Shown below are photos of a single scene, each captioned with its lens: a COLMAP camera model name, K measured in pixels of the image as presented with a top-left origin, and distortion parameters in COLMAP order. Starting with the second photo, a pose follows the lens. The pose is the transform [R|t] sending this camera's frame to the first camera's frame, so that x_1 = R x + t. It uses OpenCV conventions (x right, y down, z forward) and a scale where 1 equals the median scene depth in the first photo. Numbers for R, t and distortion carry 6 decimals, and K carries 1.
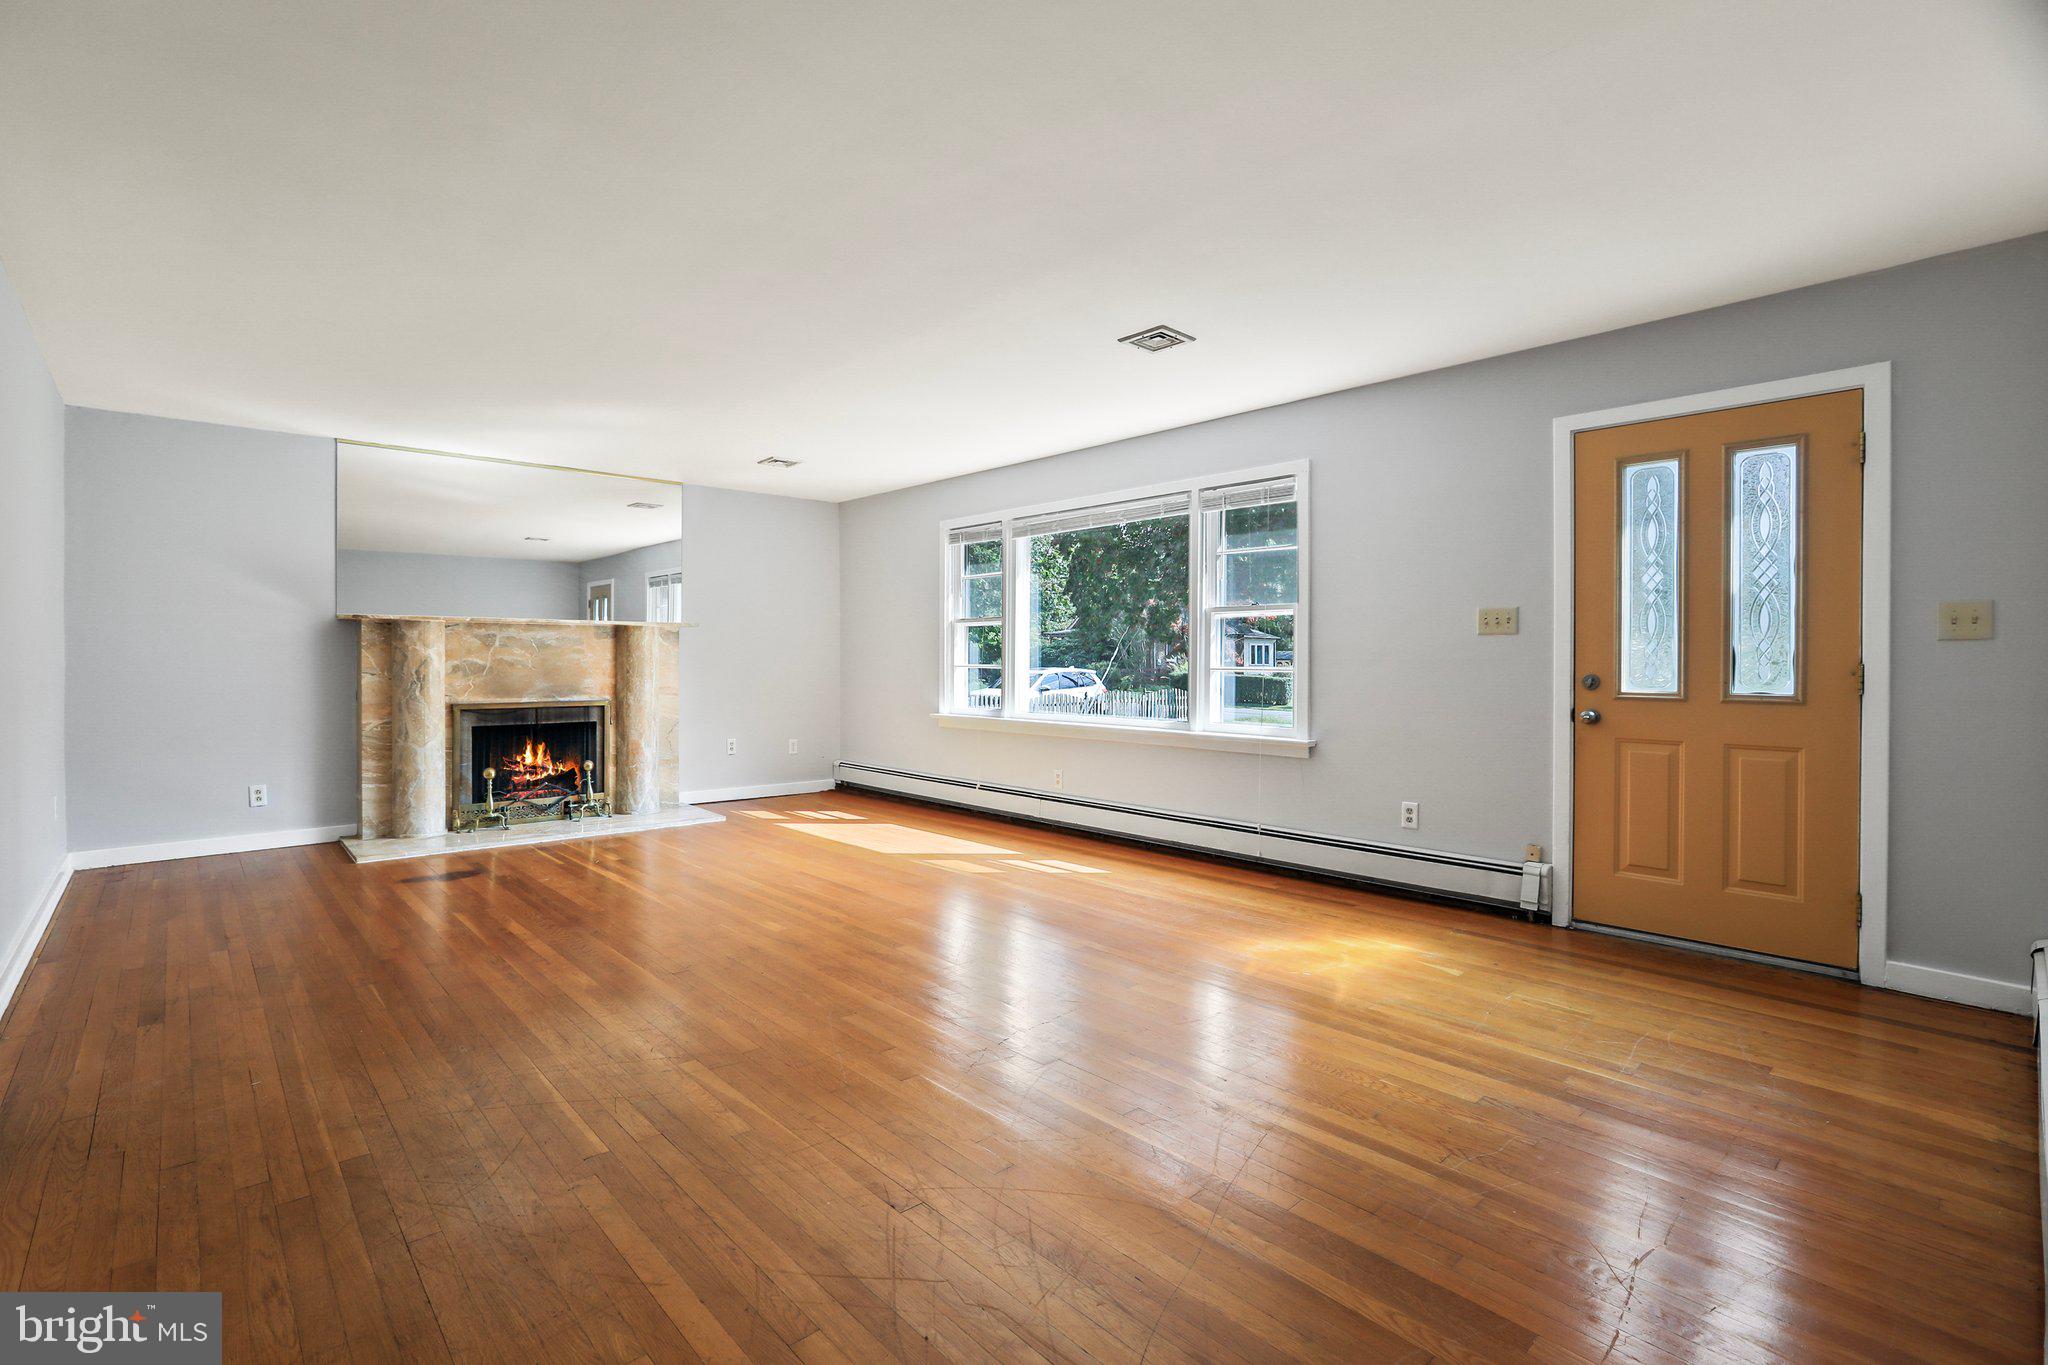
lens RADIAL K [[933.7, 0, 1012.8], [0, 933.7, 673.3], [0, 0, 1]] dist [-0.053294, 0.024700]
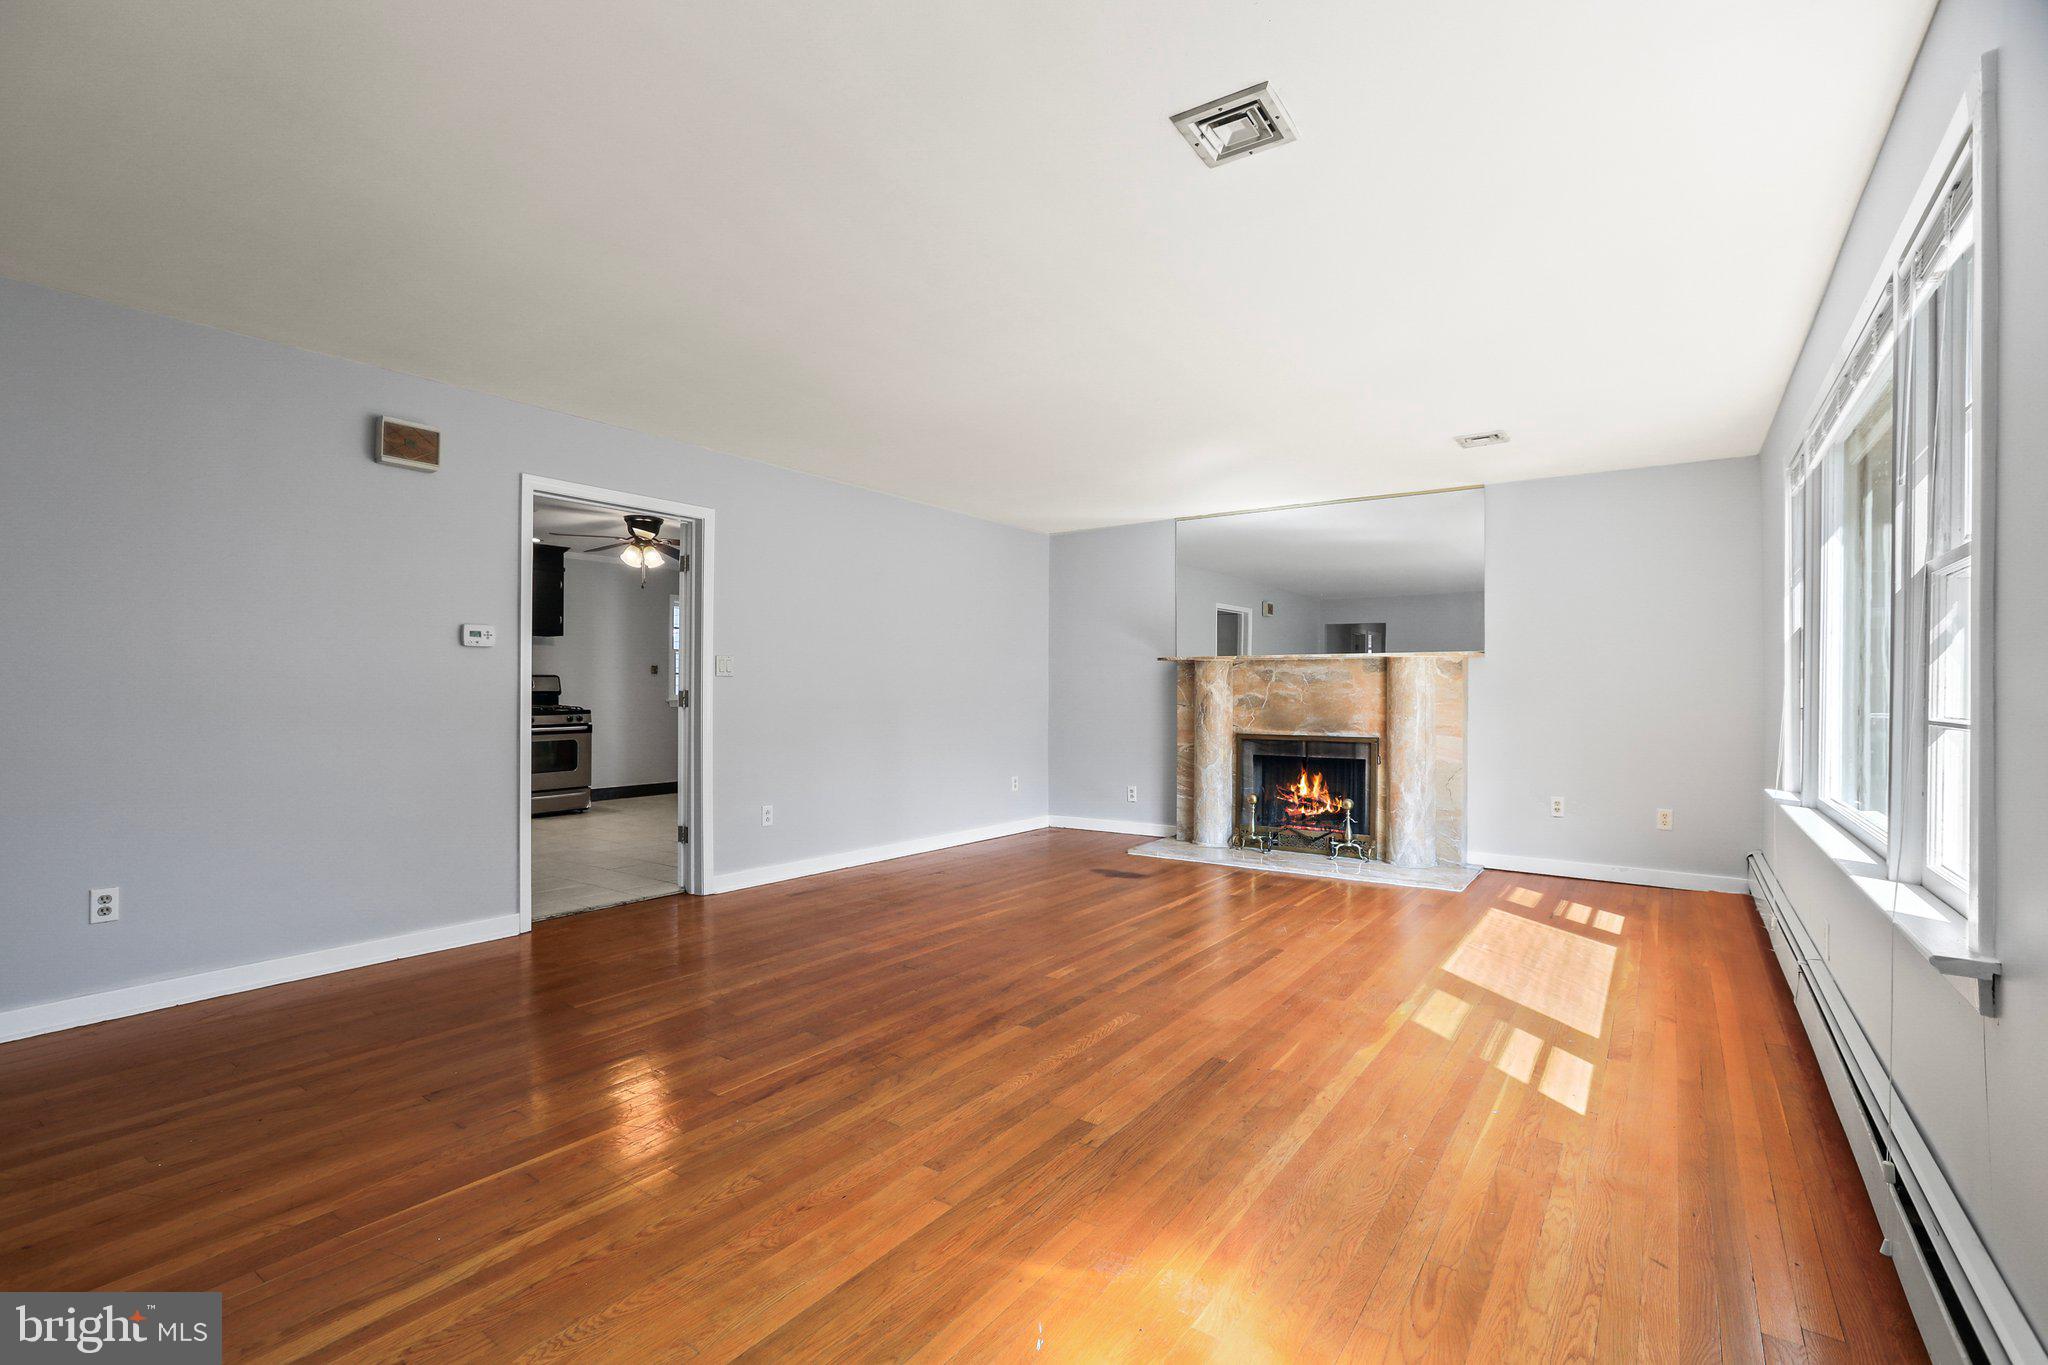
lens RADIAL K [[933.7, 0, 1012.8], [0, 933.7, 673.3], [0, 0, 1]] dist [-0.053294, 0.024700]
pose [[0.205517, -0.018903, -0.978471, 0.442945], [-0.016577, 0.999603, -0.022793, -0.009413], [0.978513, 0.020905, 0.205122, 0.488022]]
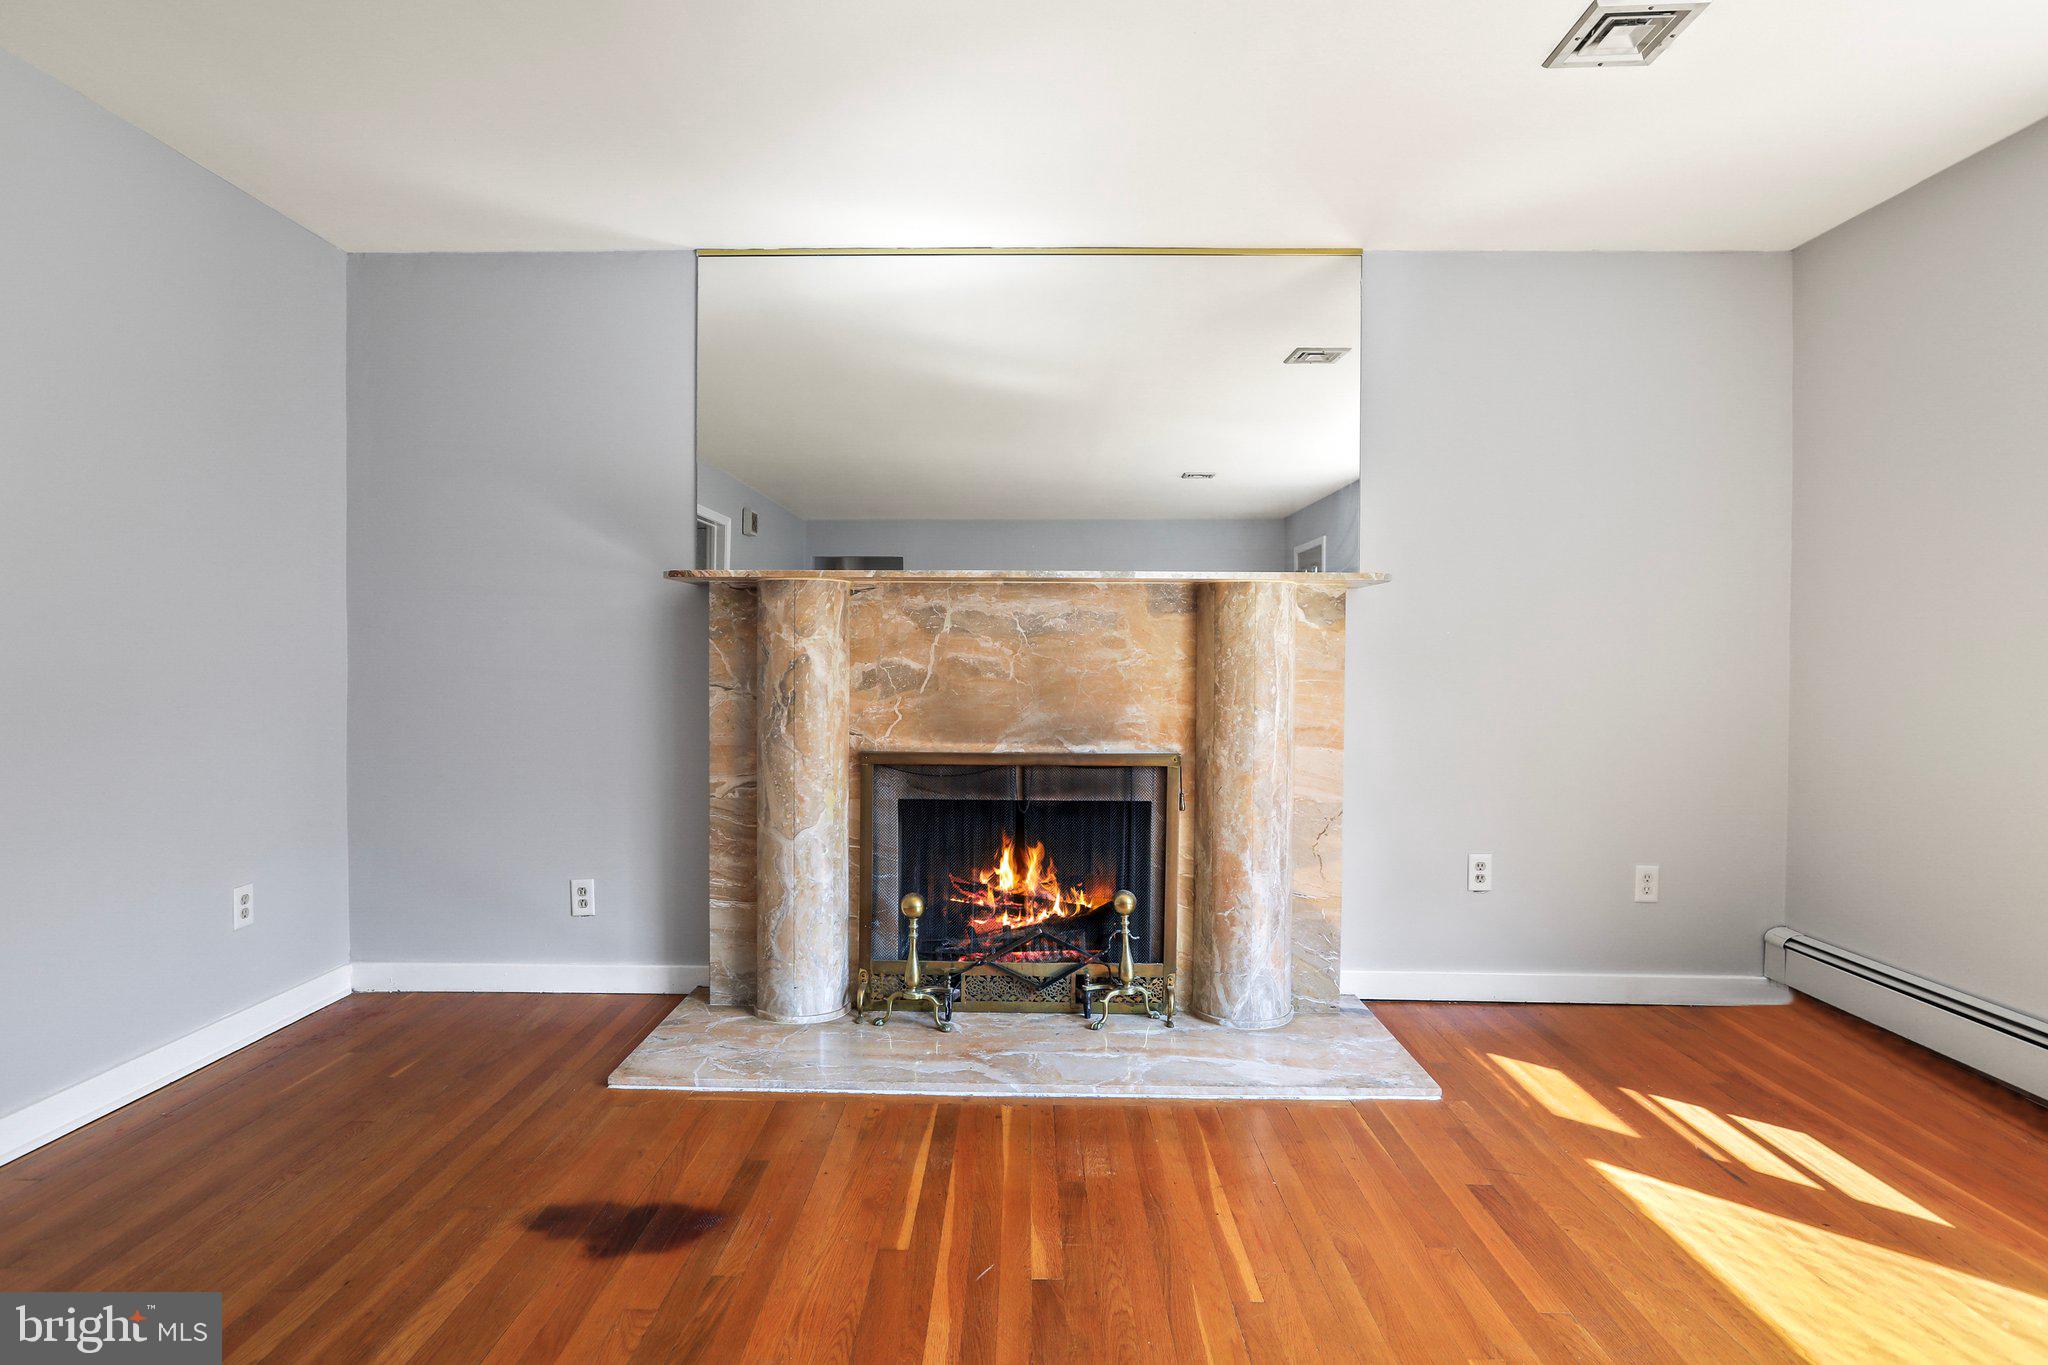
lens RADIAL K [[1074.6, 0, 999.6], [0, 1074.6, 678.0], [0, 0, 1]] dist [-0.017313, 0.000424]
pose [[0.723893, 0.014428, -0.689761, -0.161760], [-0.013094, 0.999889, 0.007173, -0.010387], [0.689788, 0.003839, 0.724002, 0.627620]]
